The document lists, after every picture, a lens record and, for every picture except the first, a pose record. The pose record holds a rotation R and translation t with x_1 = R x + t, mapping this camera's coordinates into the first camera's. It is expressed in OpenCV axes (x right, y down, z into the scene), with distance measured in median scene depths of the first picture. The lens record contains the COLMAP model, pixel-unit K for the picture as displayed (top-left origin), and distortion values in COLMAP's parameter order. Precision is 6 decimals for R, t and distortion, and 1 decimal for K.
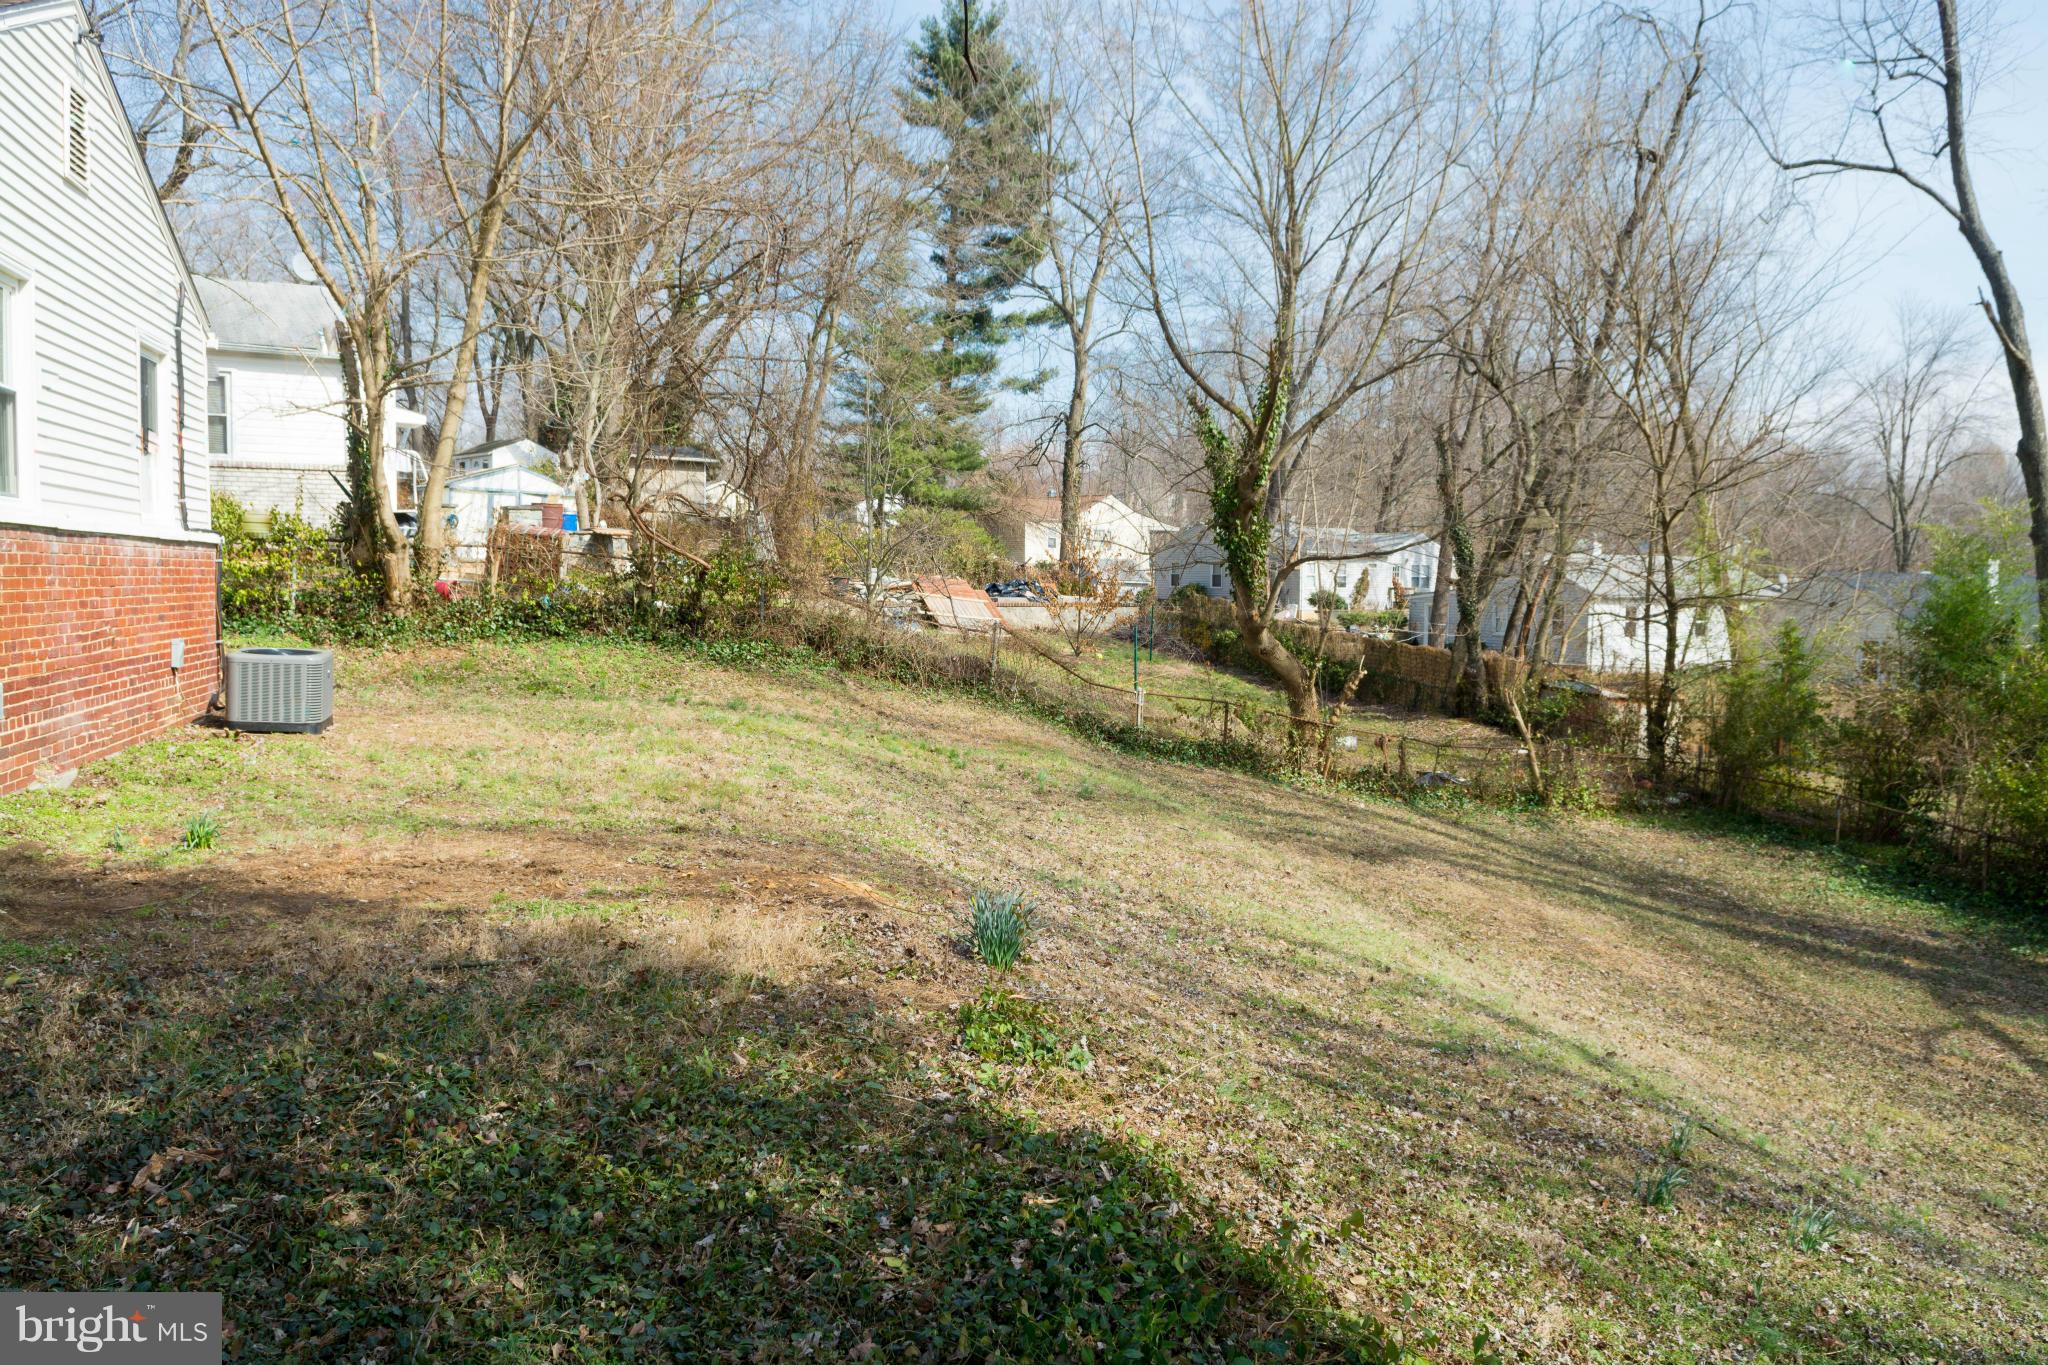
lens RADIAL K [[1512.4, 0, 1024.0], [0, 1512.4, 682.5], [0, 0, 1]] dist [-0.028958, -0.035919]
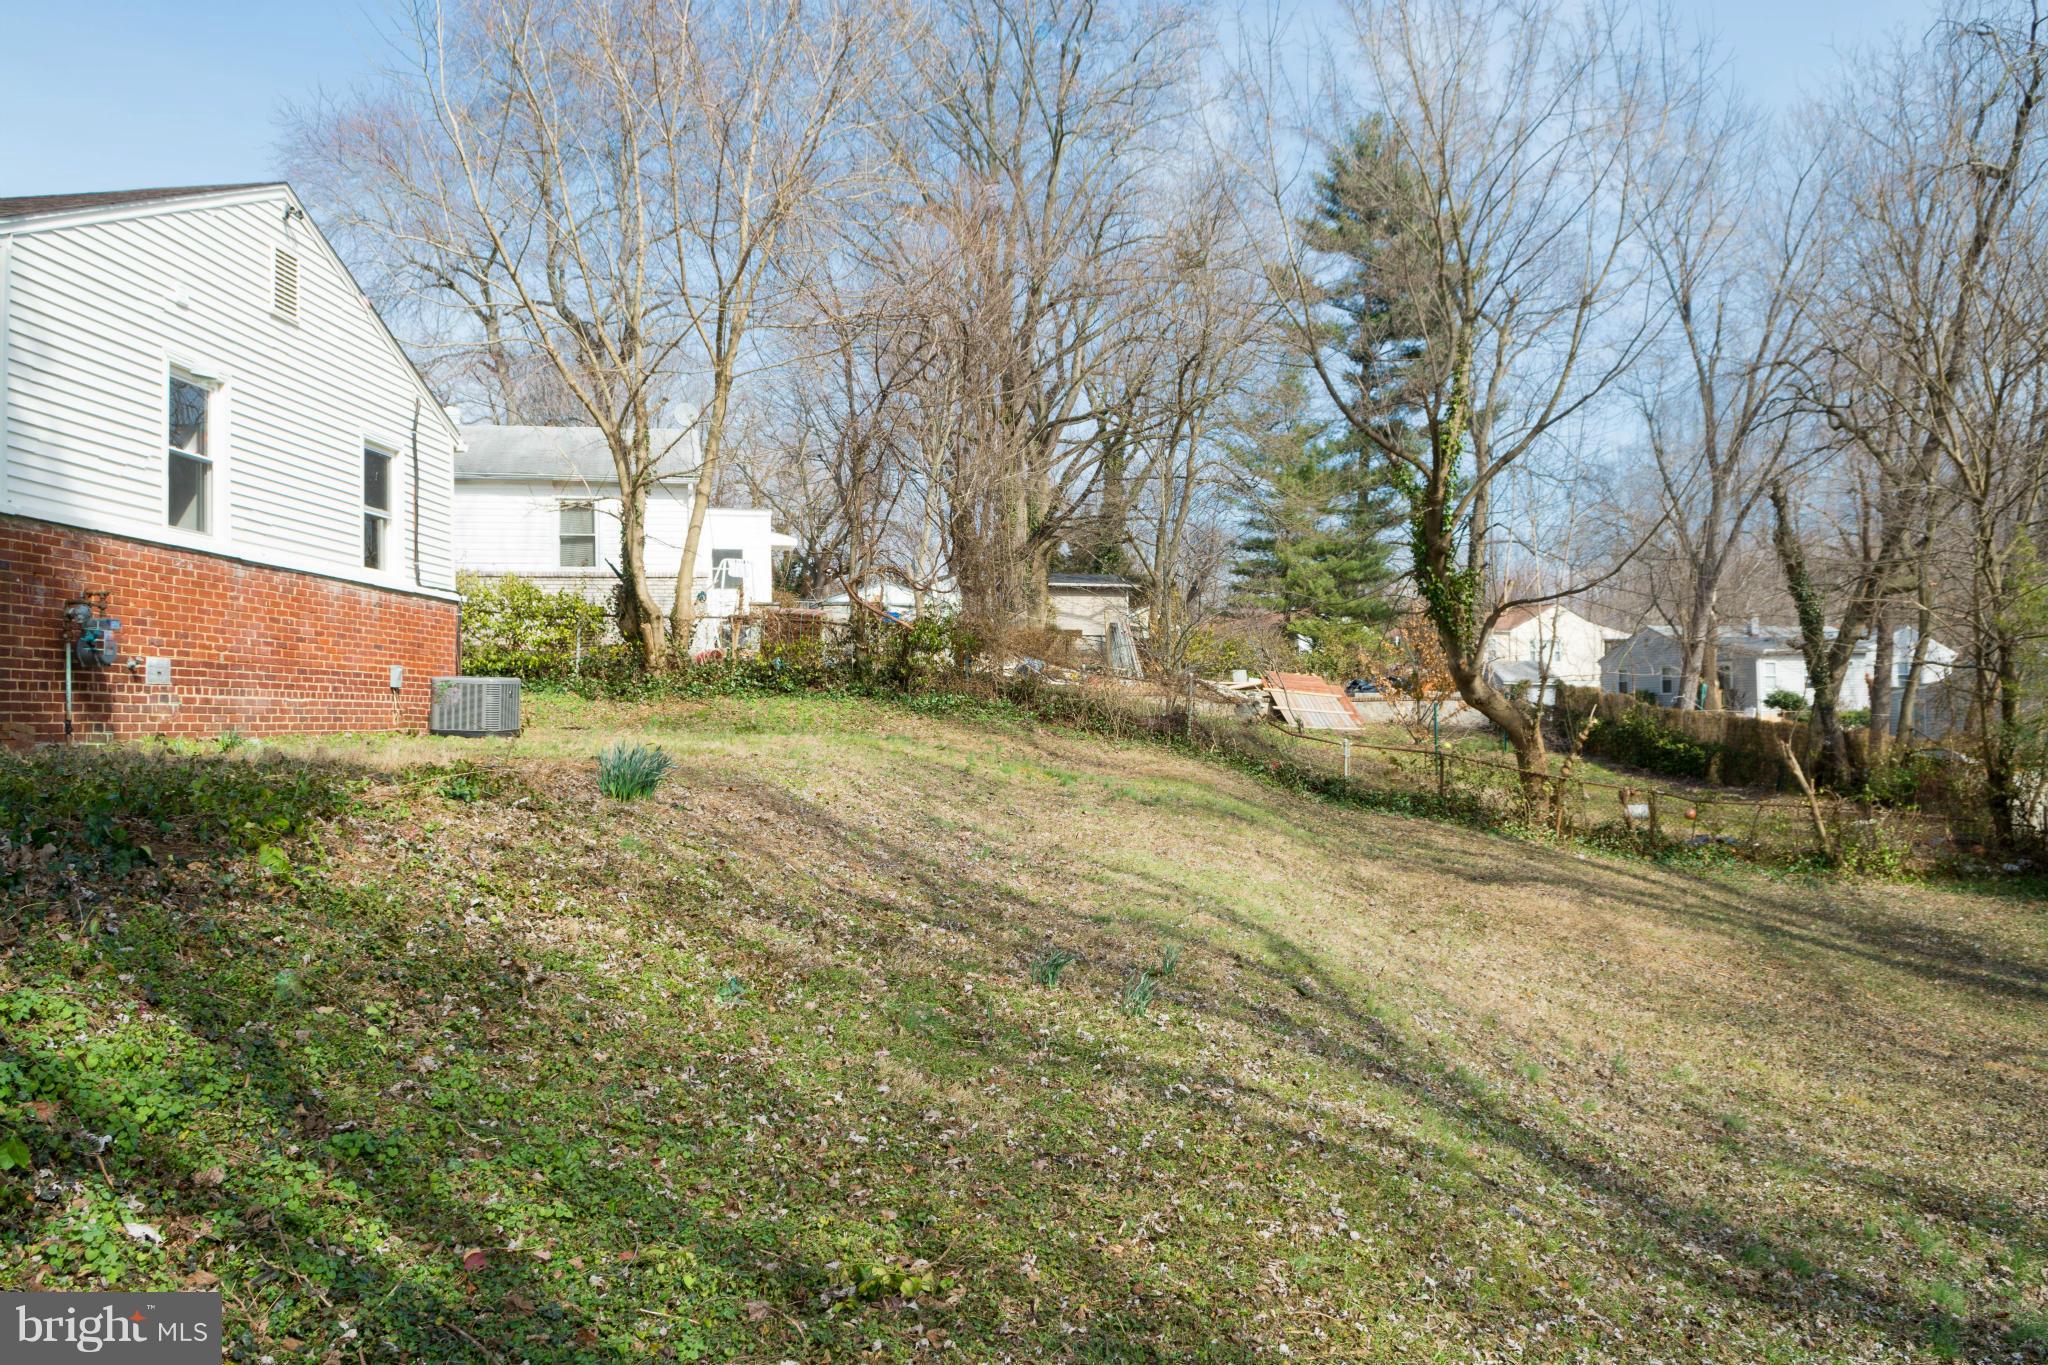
lens RADIAL K [[1512.4, 0, 1024.0], [0, 1512.4, 682.5], [0, 0, 1]] dist [-0.028958, -0.035919]
pose [[0.943260, -0.033179, -0.330393, 0.209107], [0.001827, 0.995499, -0.094755, 0.061150], [0.332050, 0.088775, 0.939075, -0.022438]]
